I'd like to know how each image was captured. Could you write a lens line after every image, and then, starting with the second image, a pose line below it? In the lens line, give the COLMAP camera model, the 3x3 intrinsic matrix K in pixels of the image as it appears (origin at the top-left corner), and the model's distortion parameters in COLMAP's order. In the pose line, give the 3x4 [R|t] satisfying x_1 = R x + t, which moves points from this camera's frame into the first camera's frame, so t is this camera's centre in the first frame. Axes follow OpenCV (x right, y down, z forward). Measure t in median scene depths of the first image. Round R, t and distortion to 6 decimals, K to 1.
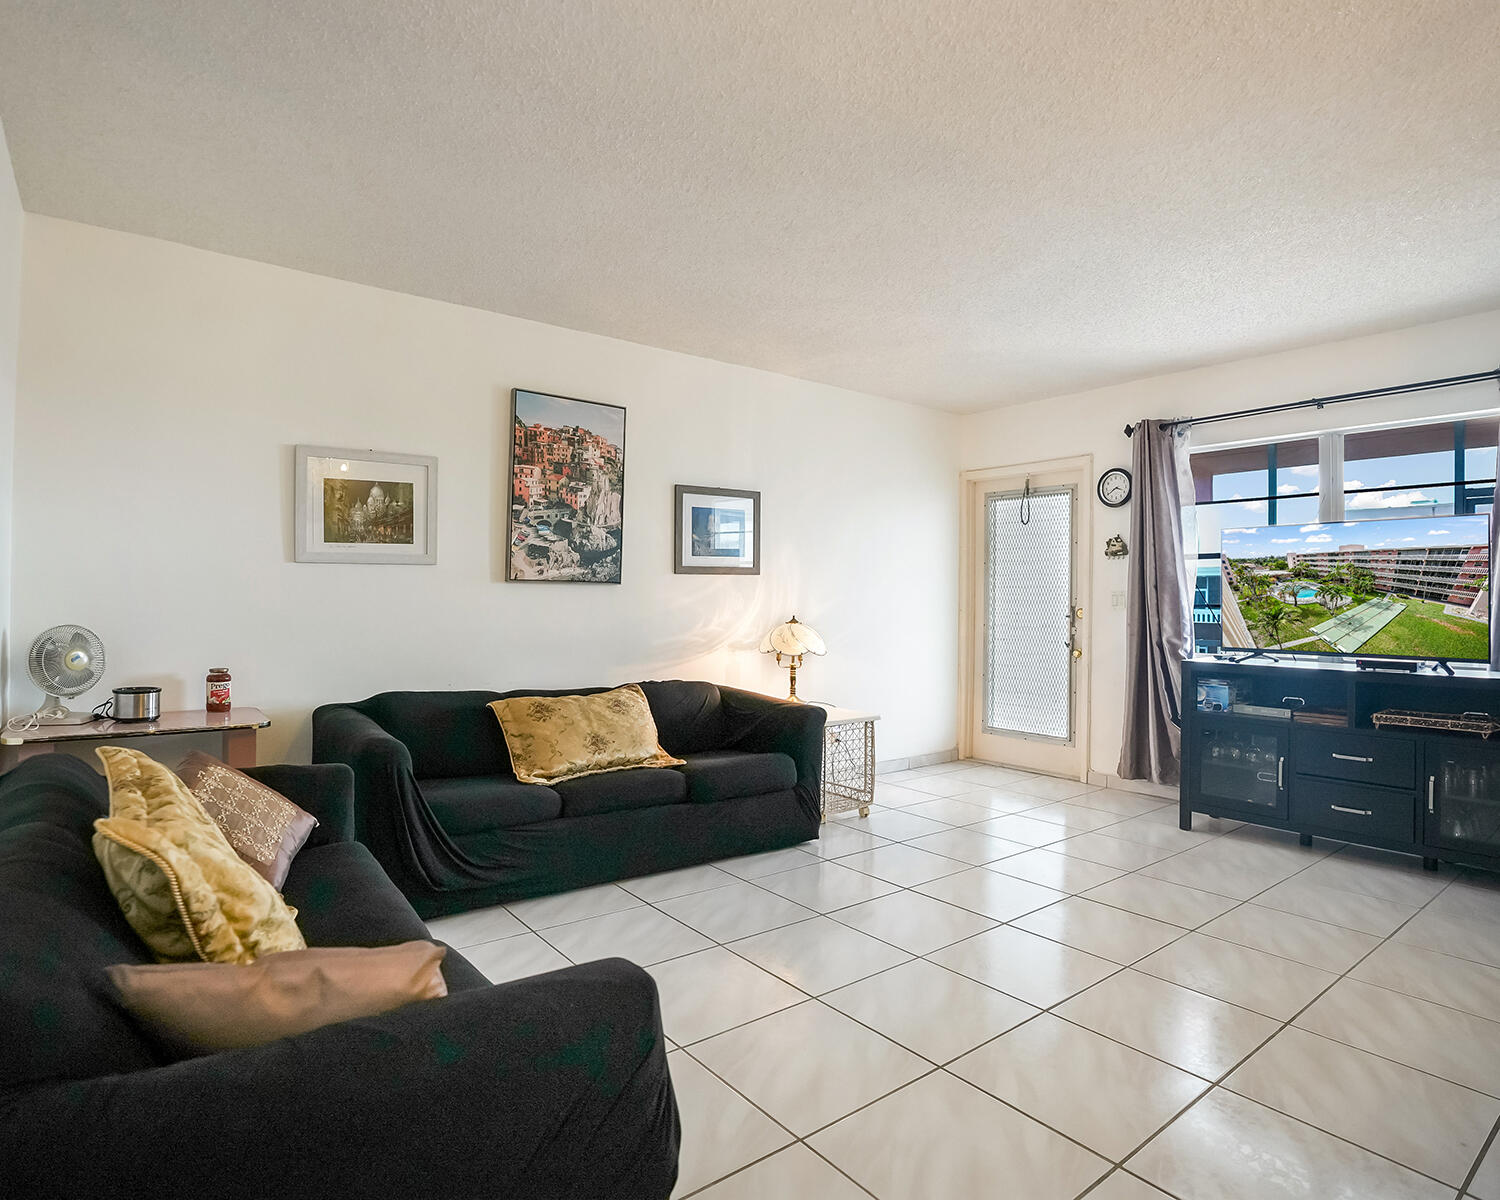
lens RADIAL K [[837.0, 0, 747.1], [0, 837.0, 595.8], [0, 0, 1]] dist [-0.074274, 0.037664]
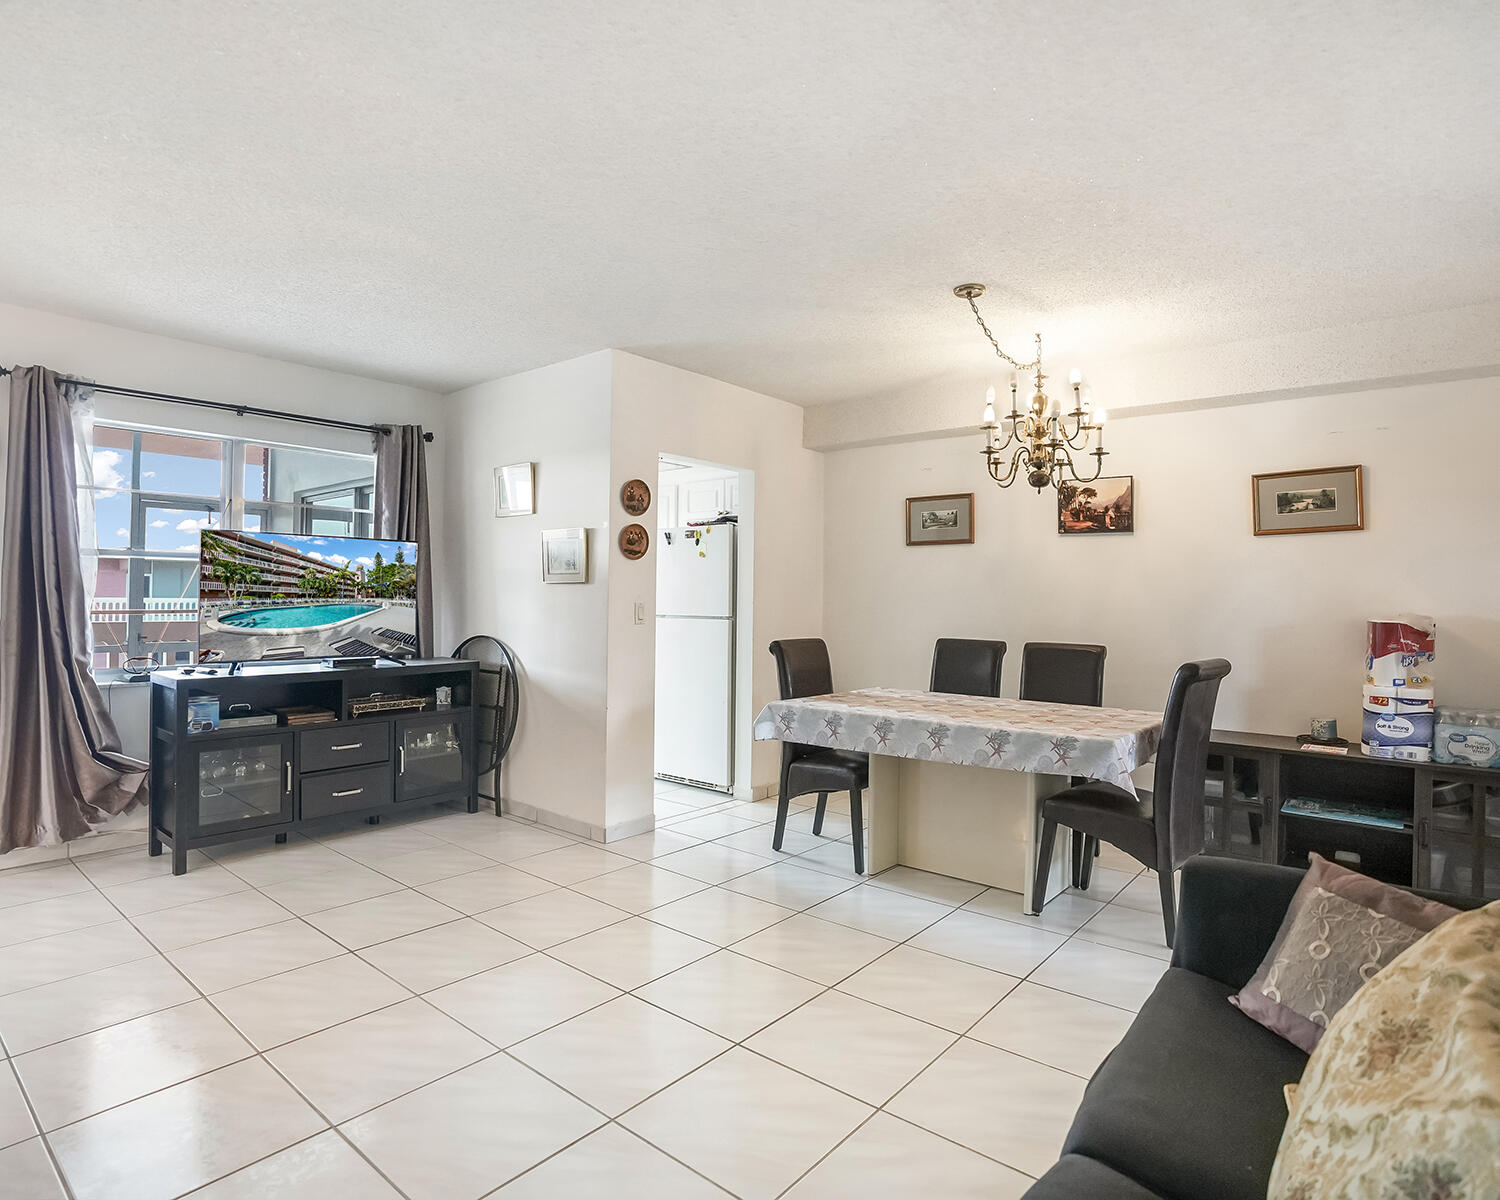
lens RADIAL K [[837.0, 0, 747.1], [0, 837.0, 595.8], [0, 0, 1]] dist [-0.074274, 0.037664]
pose [[-0.206406, -0.011156, 0.978403, -0.438524], [-0.020429, 0.999766, 0.007090, -0.027686], [-0.978253, -0.018525, -0.206585, 0.614847]]
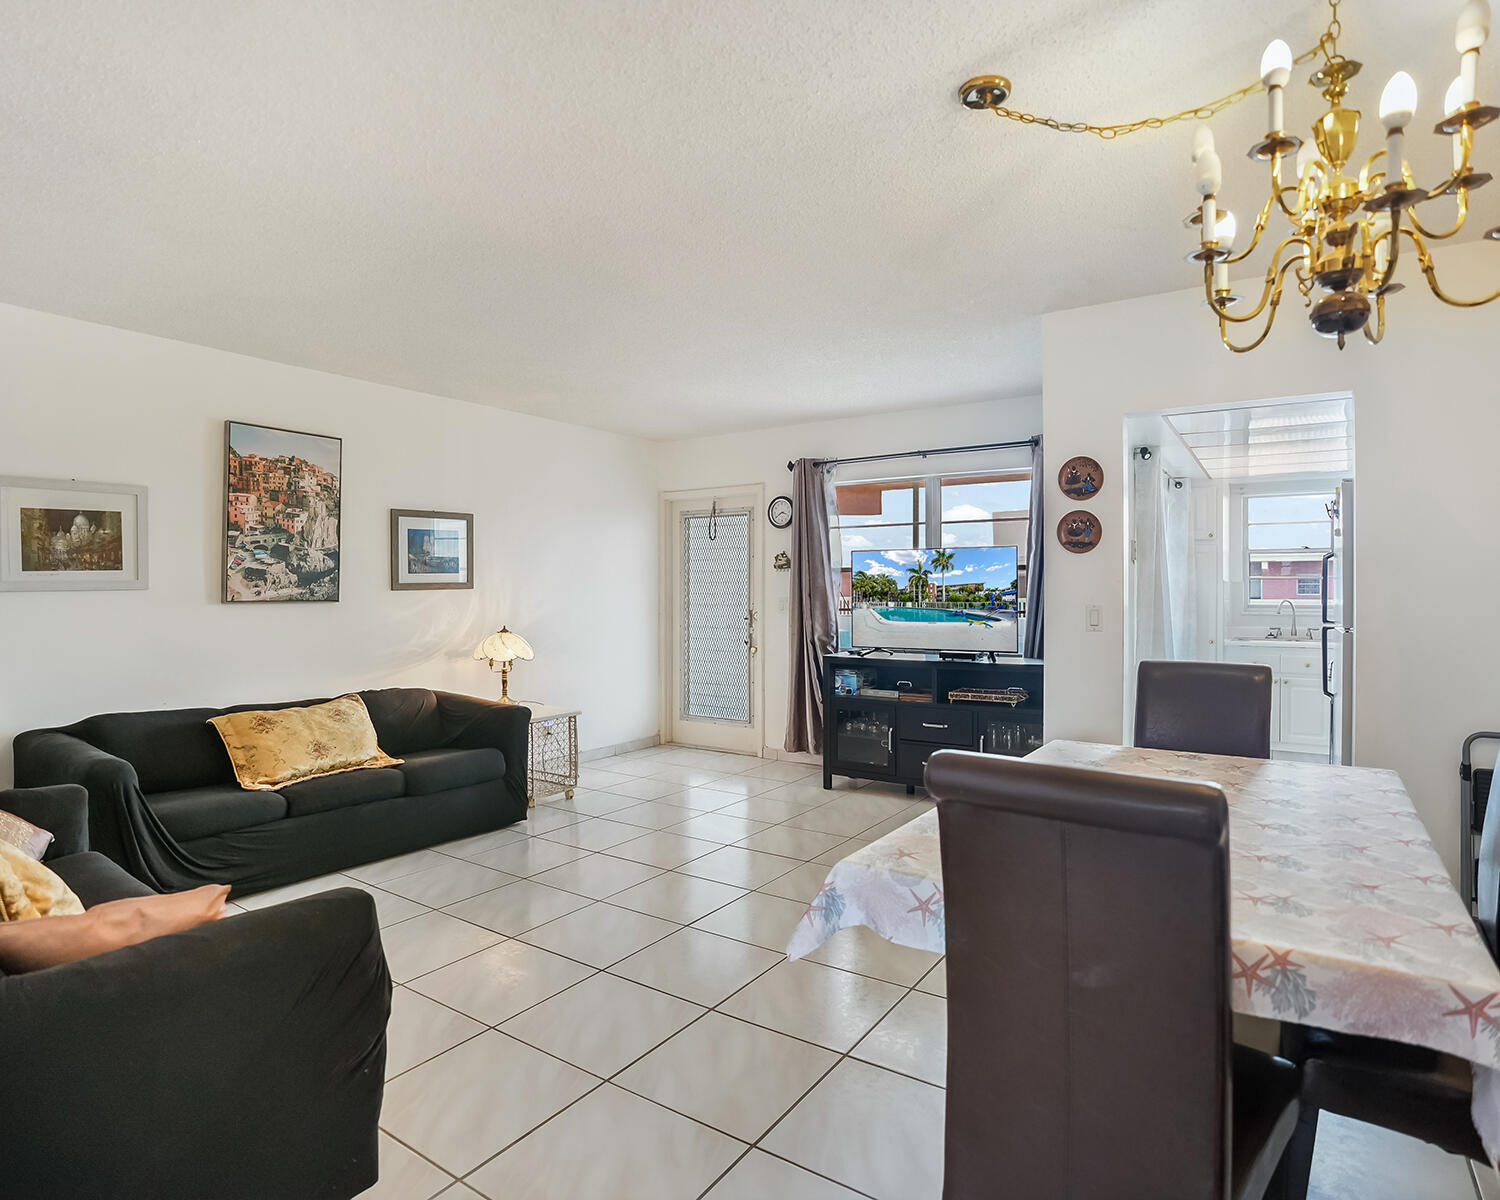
lens RADIAL K [[837.0, 0, 747.1], [0, 837.0, 595.8], [0, 0, 1]] dist [-0.074274, 0.037664]
pose [[0.951432, -0.013786, 0.307551, 0.025533], [0.009590, 0.999839, 0.015151, -0.034740], [-0.307711, -0.011466, 0.951411, -0.189248]]
